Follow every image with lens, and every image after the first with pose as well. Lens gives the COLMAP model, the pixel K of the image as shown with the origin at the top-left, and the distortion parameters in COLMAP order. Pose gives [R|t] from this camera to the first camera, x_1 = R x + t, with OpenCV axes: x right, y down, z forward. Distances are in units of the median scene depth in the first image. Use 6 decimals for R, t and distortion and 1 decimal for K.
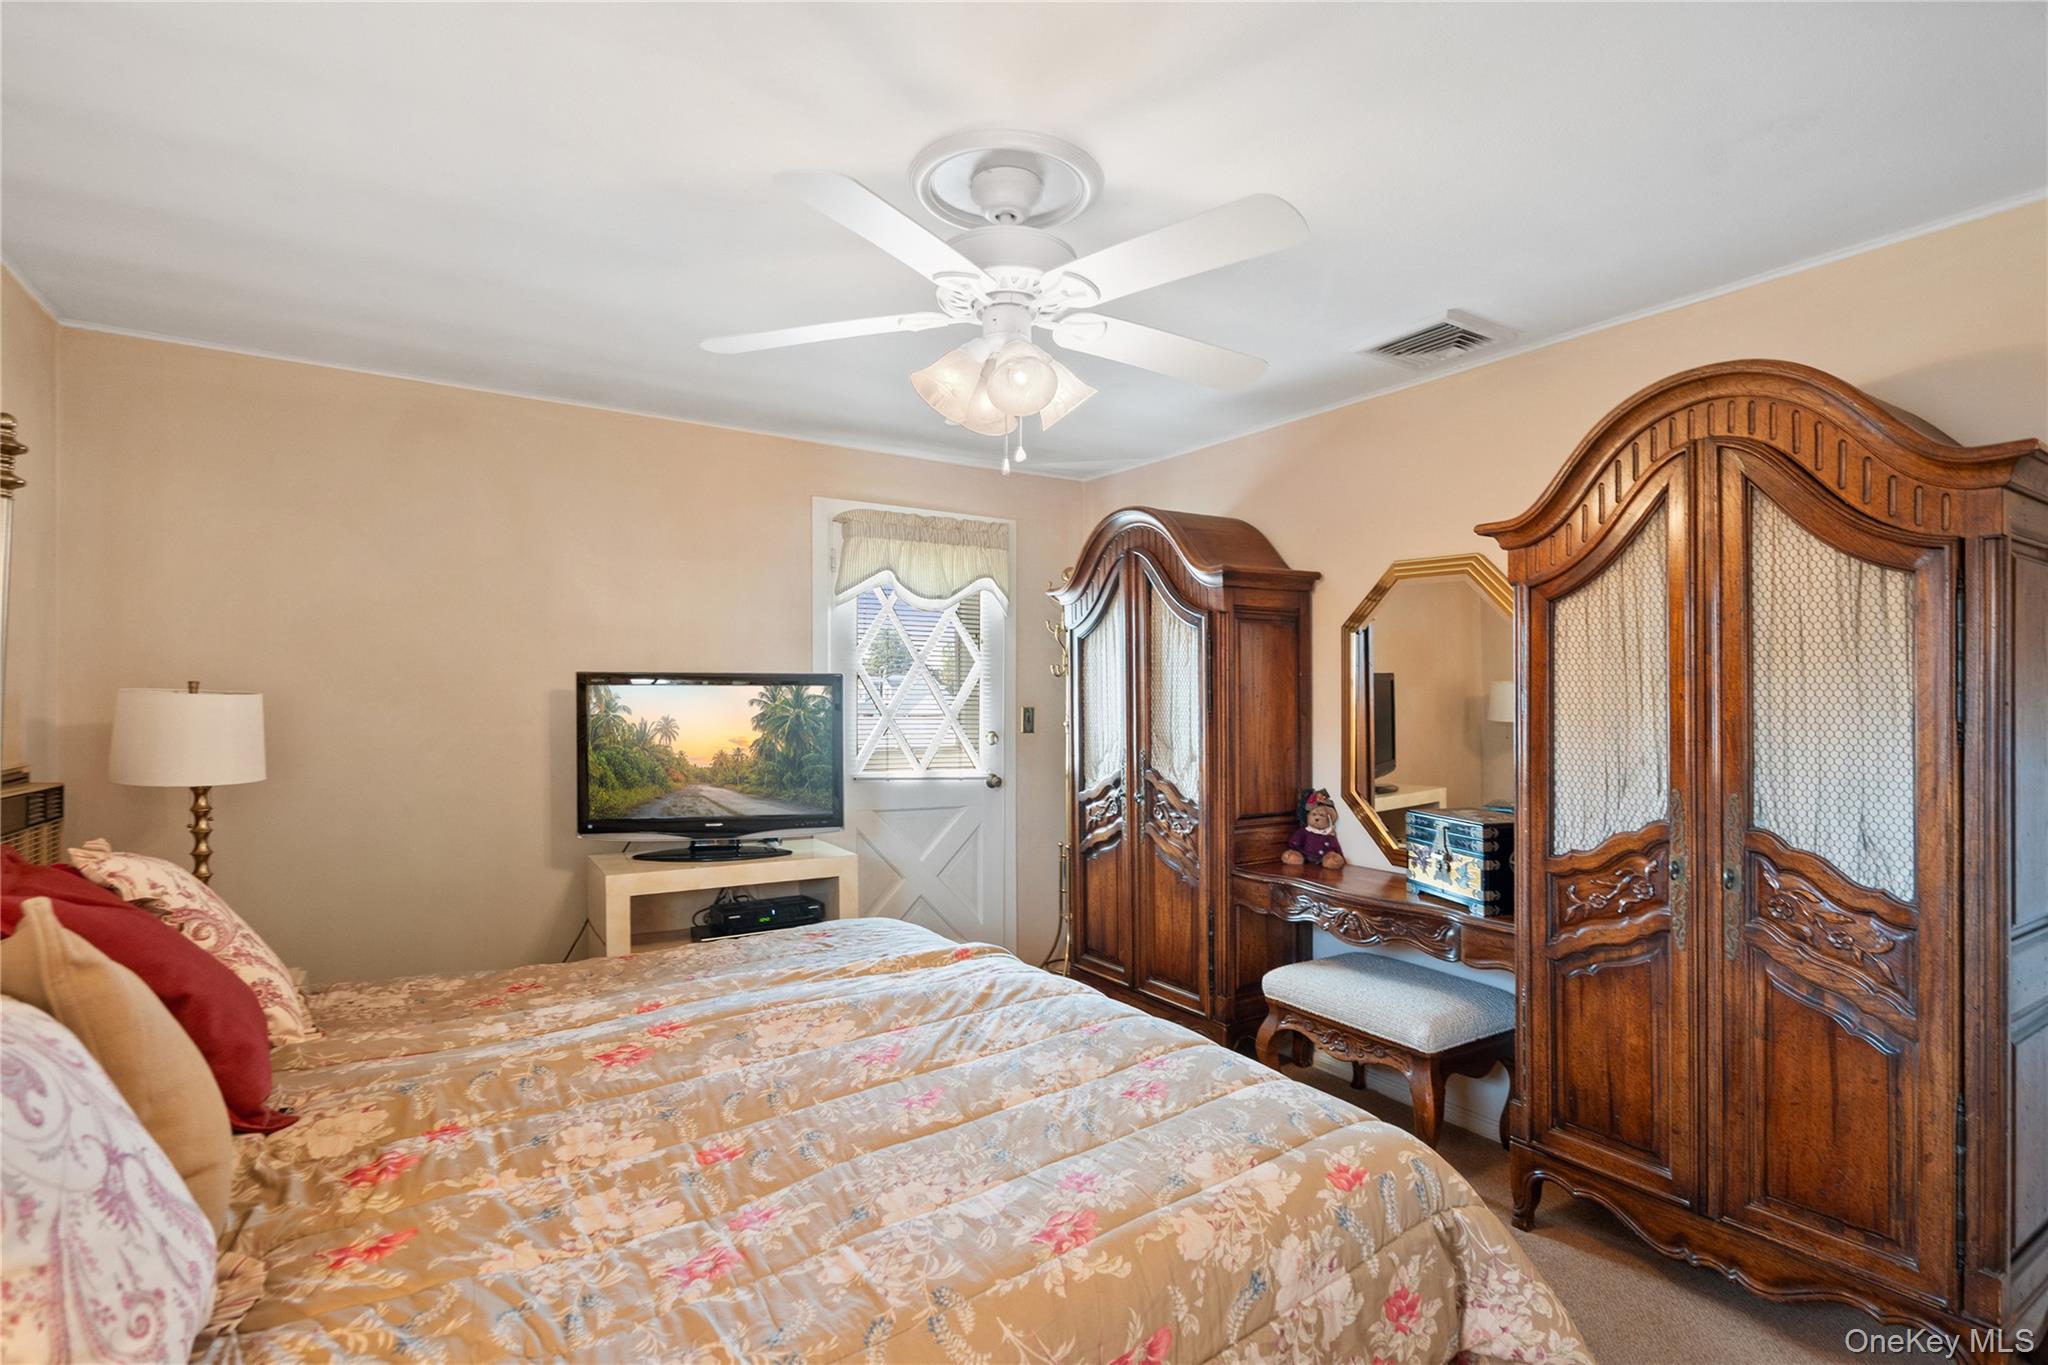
lens RADIAL K [[985.6, 0, 1026.8], [0, 985.6, 701.5], [0, 0, 1]] dist [0.000156, 0.000168]
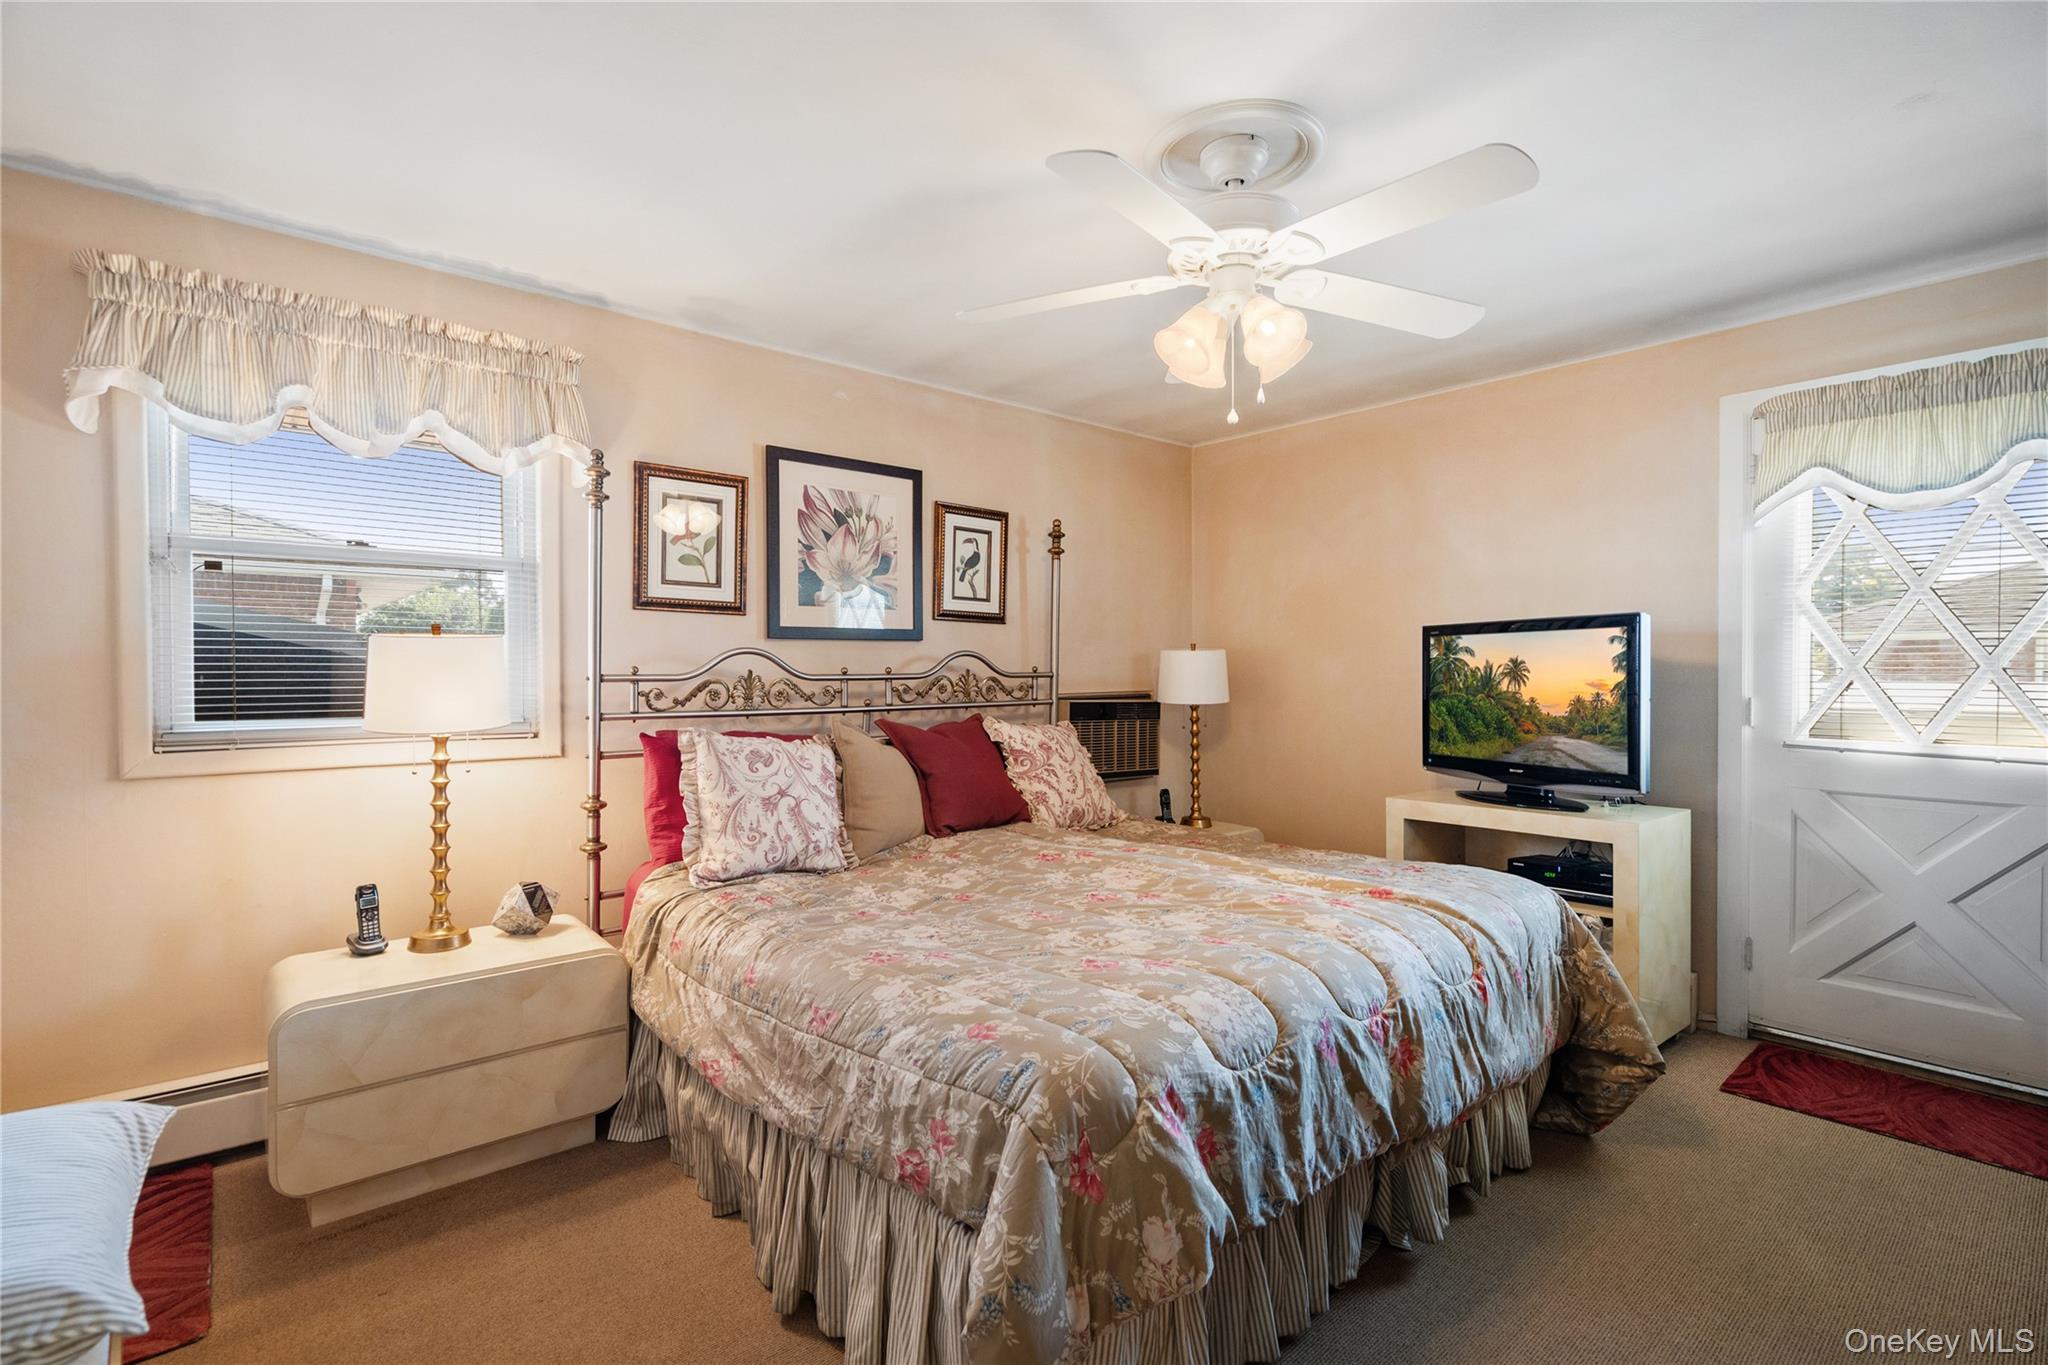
lens RADIAL K [[974.1, 0, 1024.0], [0, 974.1, 682.5], [0, 0, 1]] dist [0.000264, 0.000441]
pose [[0.134411, 0.006051, -0.990907, 0.784894], [0.002083, 0.999977, 0.006389, 0.036181], [0.990923, -0.002923, 0.134395, 0.483176]]
